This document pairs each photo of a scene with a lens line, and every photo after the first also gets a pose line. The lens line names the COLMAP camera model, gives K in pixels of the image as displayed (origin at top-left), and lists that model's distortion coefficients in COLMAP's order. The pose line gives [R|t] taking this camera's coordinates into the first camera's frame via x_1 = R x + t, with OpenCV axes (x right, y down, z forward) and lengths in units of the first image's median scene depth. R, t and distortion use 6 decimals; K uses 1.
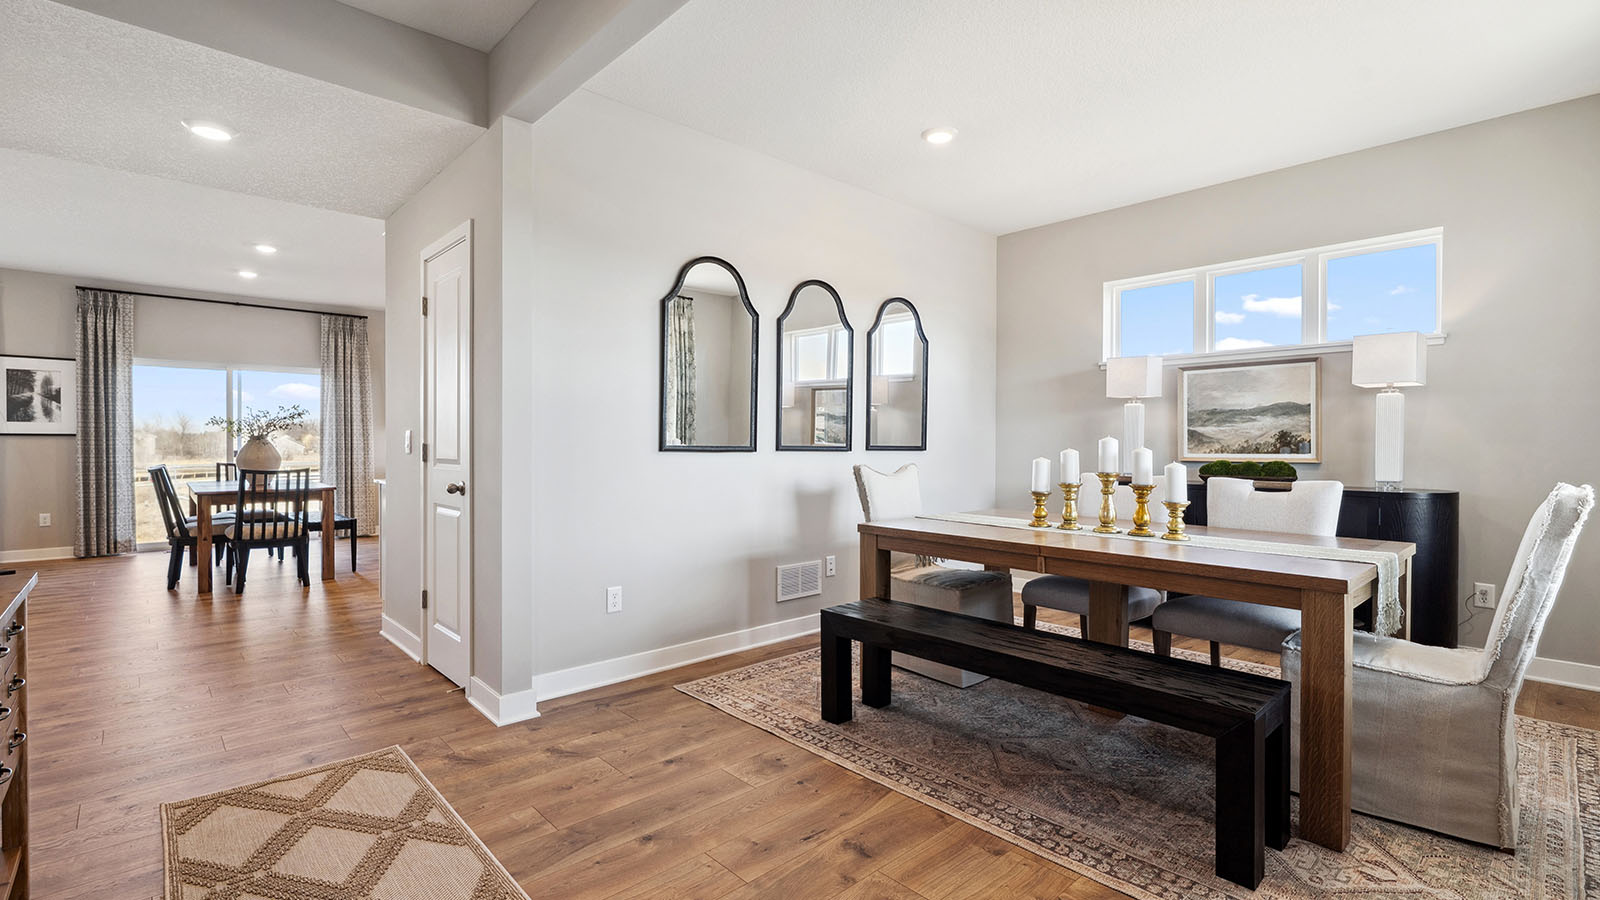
lens RADIAL K [[679.5, 0, 800.0], [0, 679.5, 450.0], [0, 0, 1]] dist [0.000278, 0.000092]
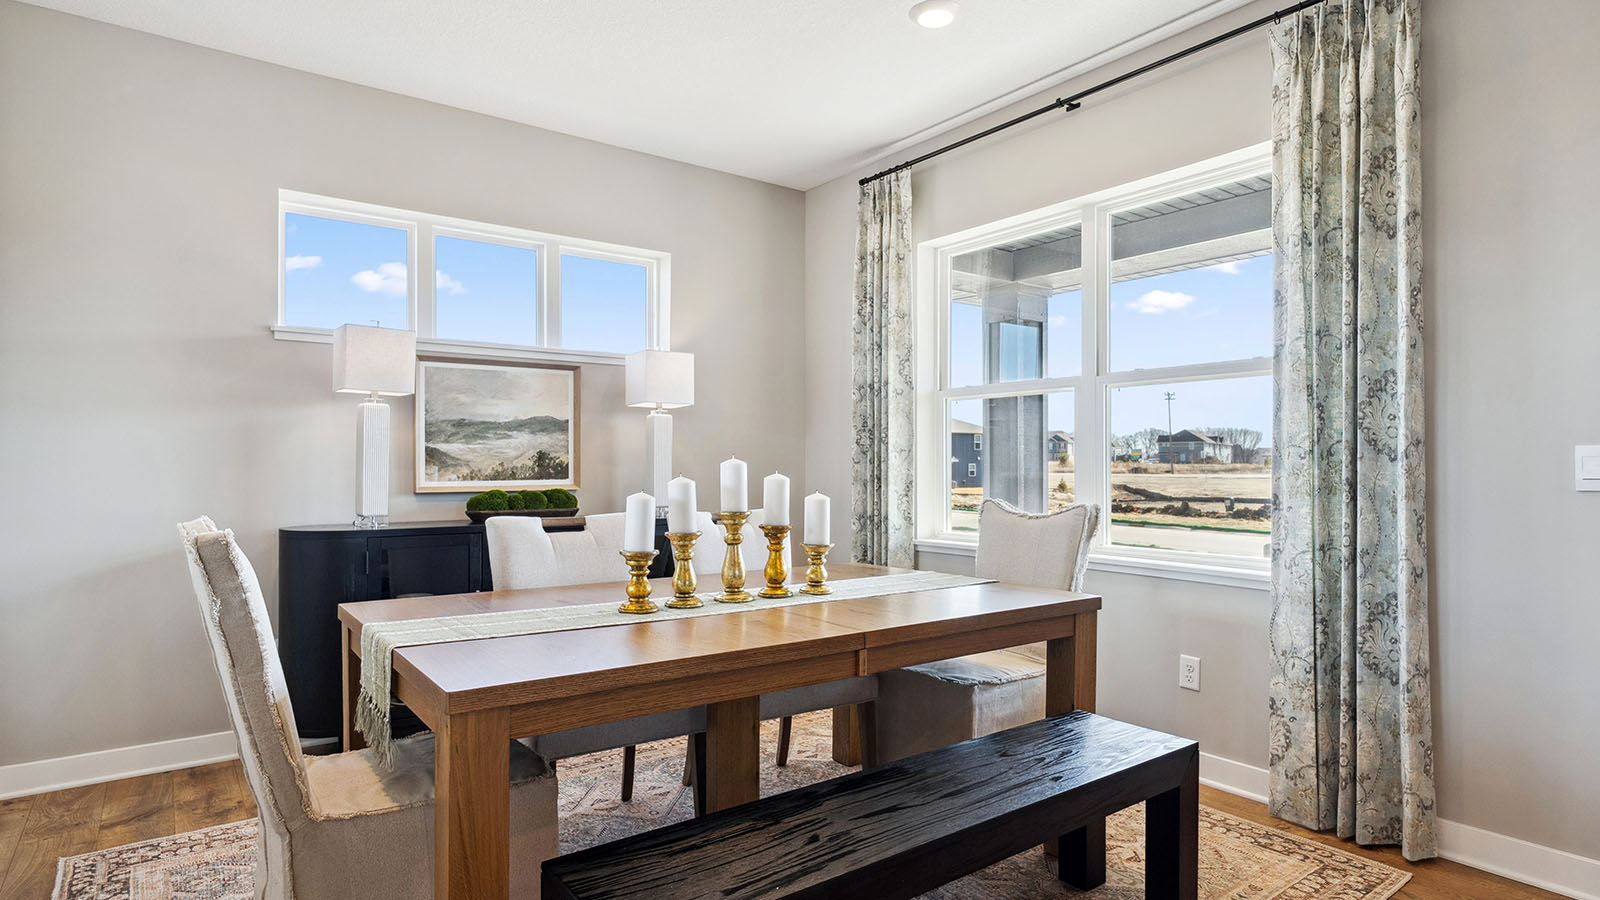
lens RADIAL K [[852.1, 0, 800.0], [0, 852.1, 450.0], [0, 0, 1]] dist [-0.000307, -0.000155]
pose [[0.124243, 0.017492, 0.992098, -0.255058], [0.009210, 0.999781, -0.018780, -0.007721], [-0.992209, 0.011470, 0.124055, 0.561977]]
